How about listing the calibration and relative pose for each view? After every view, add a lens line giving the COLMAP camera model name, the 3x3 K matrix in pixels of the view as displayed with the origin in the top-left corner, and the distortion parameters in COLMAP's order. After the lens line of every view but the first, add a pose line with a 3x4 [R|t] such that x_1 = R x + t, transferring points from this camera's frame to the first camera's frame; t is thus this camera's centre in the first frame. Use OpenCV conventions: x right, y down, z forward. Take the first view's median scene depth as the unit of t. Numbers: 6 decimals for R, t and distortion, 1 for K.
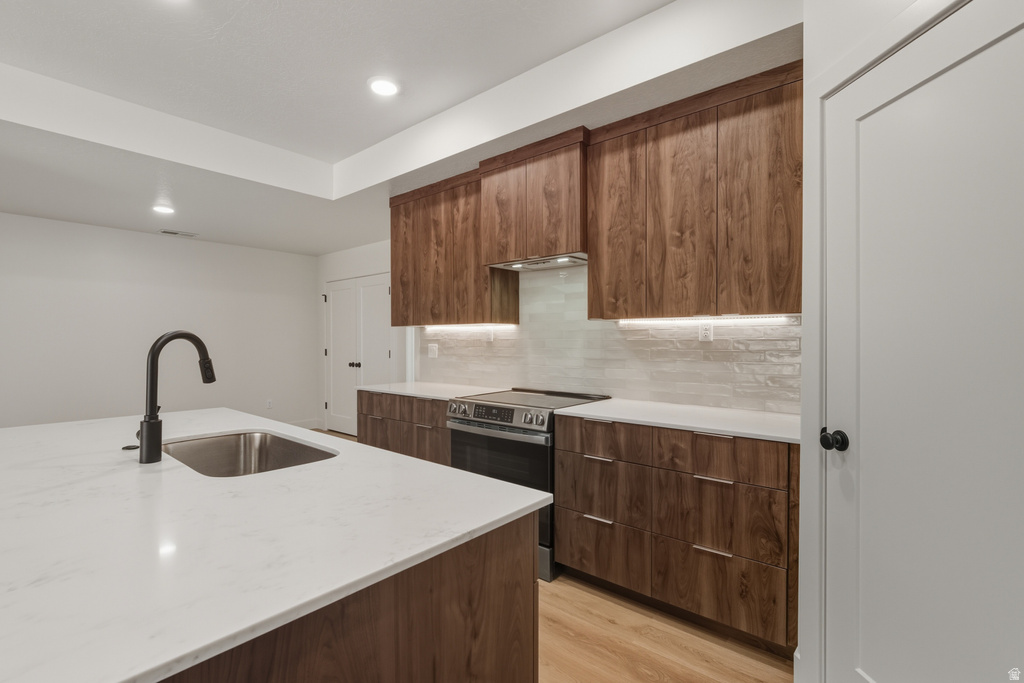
lens RADIAL K [[467.6, 0, 507.1], [0, 467.6, 343.6], [0, 0, 1]] dist [-0.000757, -0.000054]
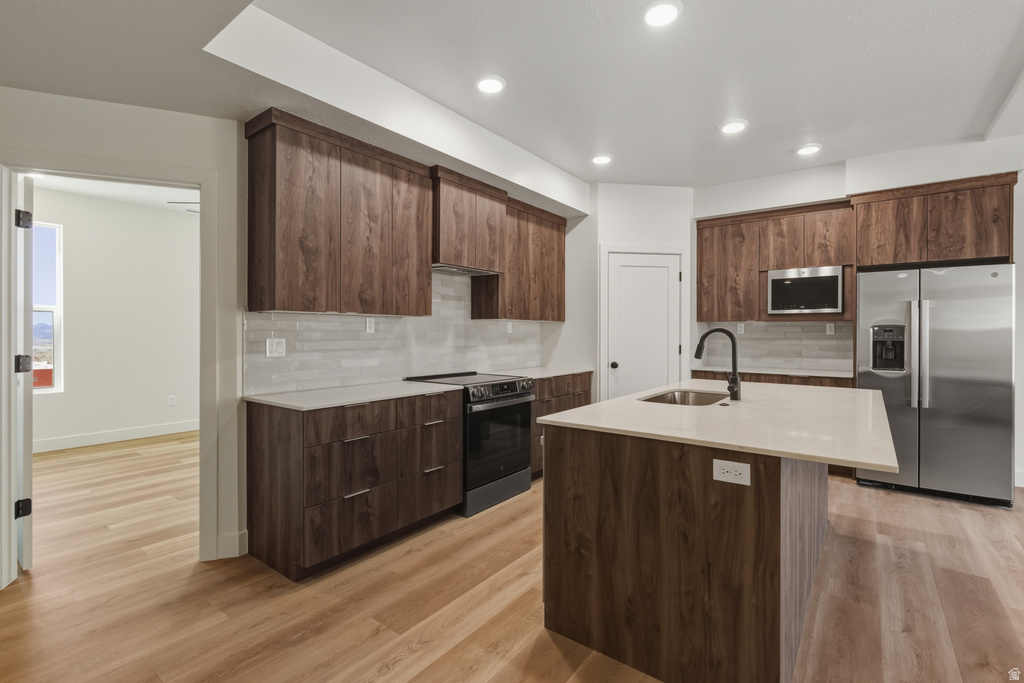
lens RADIAL K [[467.6, 0, 507.4], [0, 467.6, 333.9], [0, 0, 1]] dist [-0.000757, -0.000054]
pose [[-0.055030, -0.004037, 0.998477, -1.164970], [0.003337, 0.999985, 0.004227, -0.007790], [-0.998479, 0.003565, -0.055016, 0.928755]]
